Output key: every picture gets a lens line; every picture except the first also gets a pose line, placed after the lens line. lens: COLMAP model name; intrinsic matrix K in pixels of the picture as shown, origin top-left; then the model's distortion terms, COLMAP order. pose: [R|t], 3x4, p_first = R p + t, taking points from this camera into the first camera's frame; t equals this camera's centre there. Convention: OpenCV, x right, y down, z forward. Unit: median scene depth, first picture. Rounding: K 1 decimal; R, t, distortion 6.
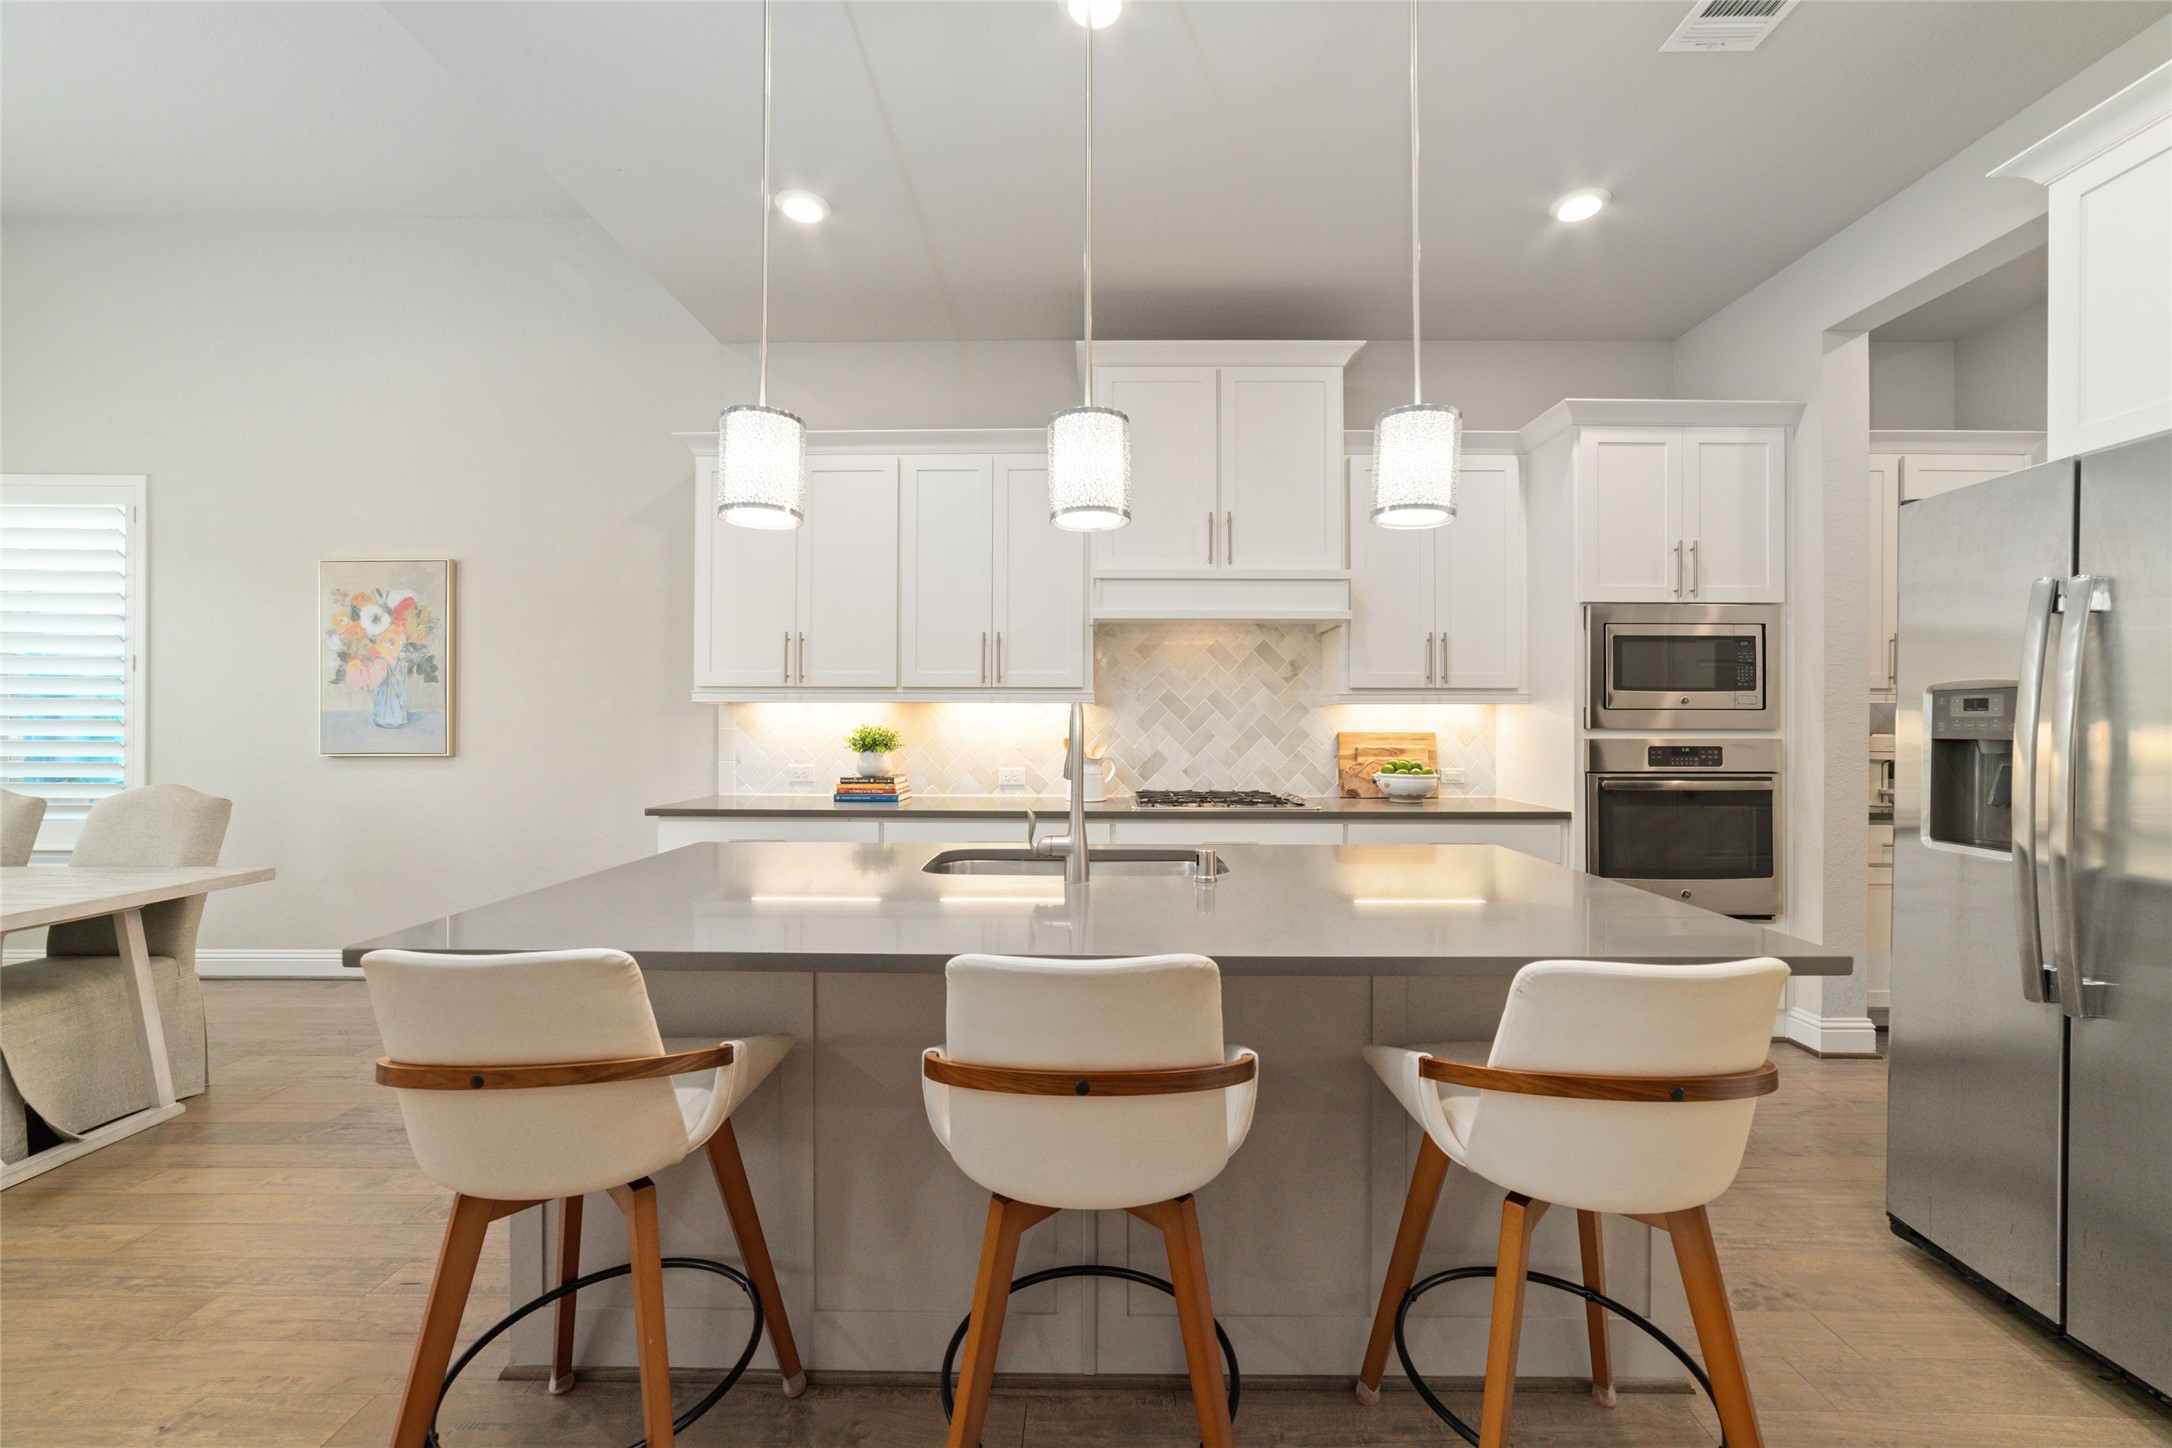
lens RADIAL K [[830.0, 0, 1097.6], [0, 830.0, 721.1], [0, 0, 1]] dist [-0.021081, 0.007500]
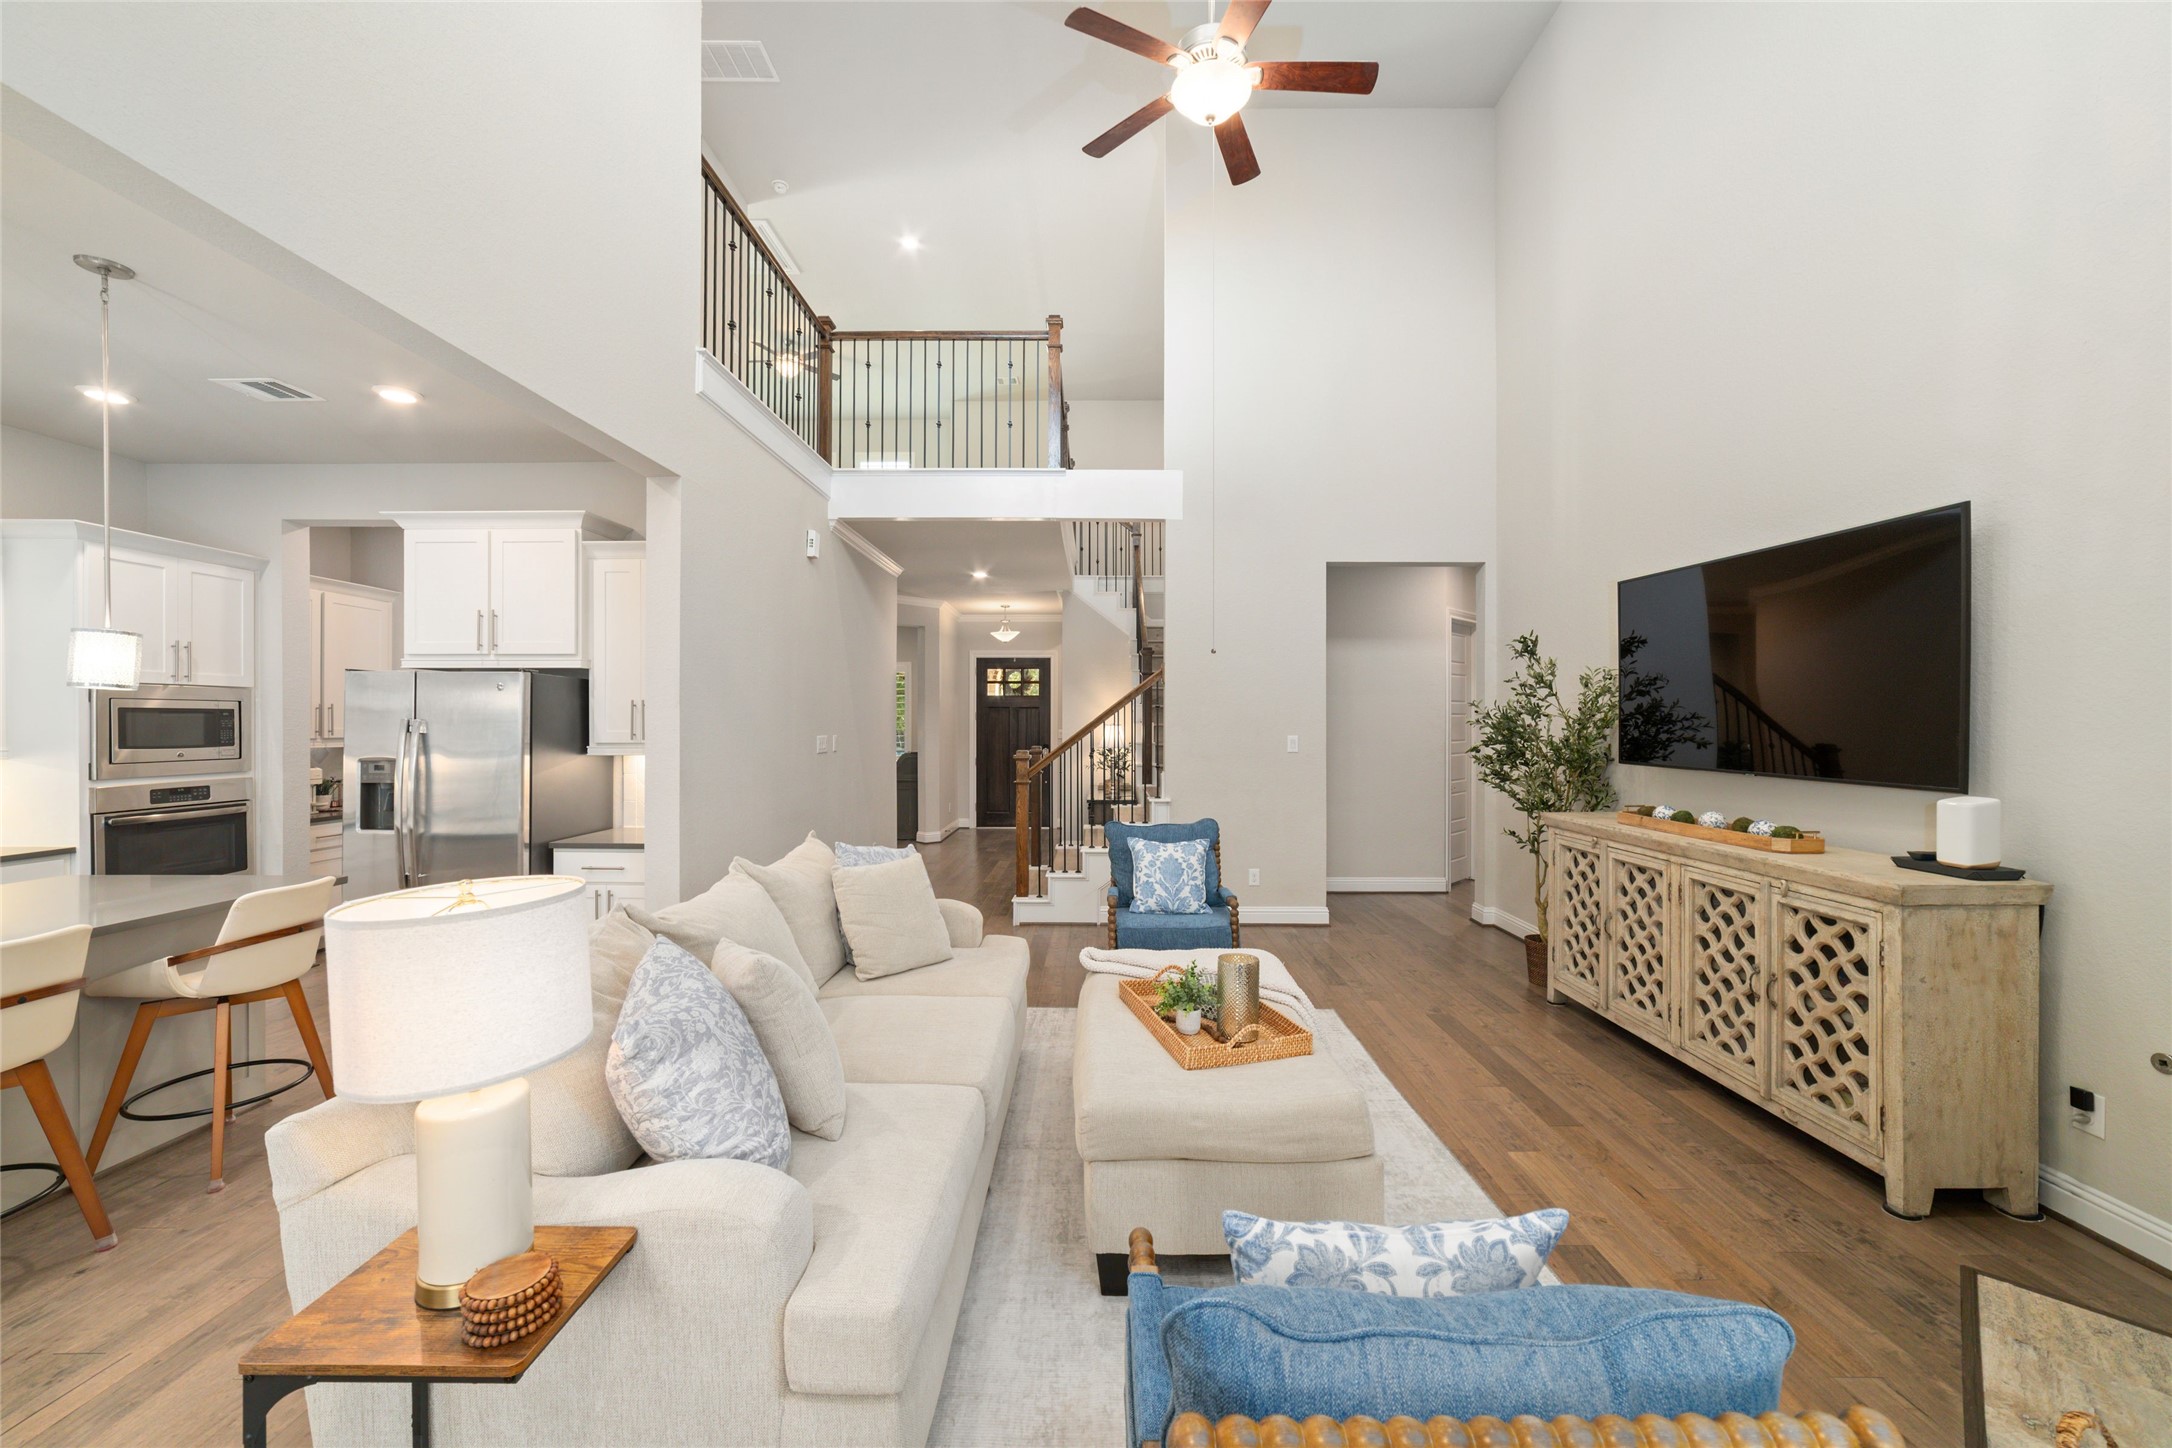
lens RADIAL K [[830.0, 0, 1090.6], [0, 830.0, 723.3], [0, 0, 1]] dist [-0.021081, 0.007500]
pose [[0.004450, -0.004685, 0.999979, -0.577709], [0.000342, 0.999989, 0.004684, -0.073257], [-0.999990, 0.000321, 0.004451, -0.476979]]
